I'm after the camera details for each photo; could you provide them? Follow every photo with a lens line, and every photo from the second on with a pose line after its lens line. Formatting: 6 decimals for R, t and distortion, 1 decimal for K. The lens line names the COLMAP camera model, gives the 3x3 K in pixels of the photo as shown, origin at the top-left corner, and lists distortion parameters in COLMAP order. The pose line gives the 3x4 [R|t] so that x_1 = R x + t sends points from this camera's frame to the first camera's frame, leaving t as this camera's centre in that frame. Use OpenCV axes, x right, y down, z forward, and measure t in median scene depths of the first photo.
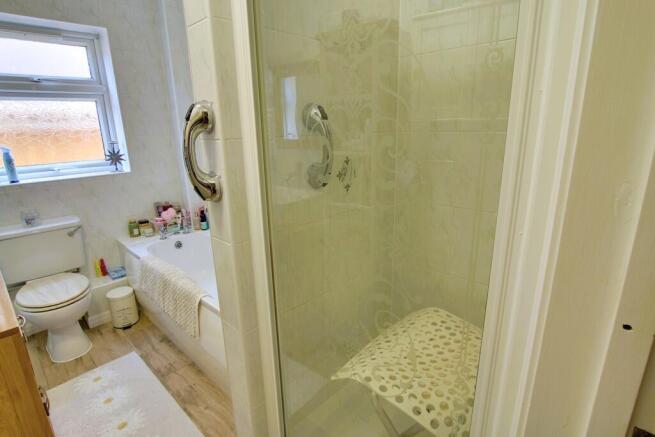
lens RADIAL K [[334.8, 0, 327.5], [0, 334.8, 218.5], [0, 0, 1]] dist [-0.025792, 0.000352]
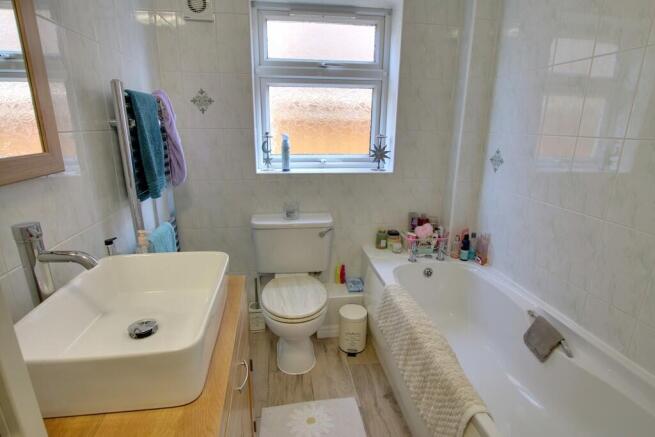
lens RADIAL K [[334.8, 0, 327.5], [0, 334.8, 218.5], [0, 0, 1]] dist [-0.025792, 0.000352]
pose [[0.779272, 0.200702, -0.593679, -0.209377], [-0.198332, 0.977620, 0.070166, -0.057286], [0.594475, 0.063067, 0.801637, 0.246620]]
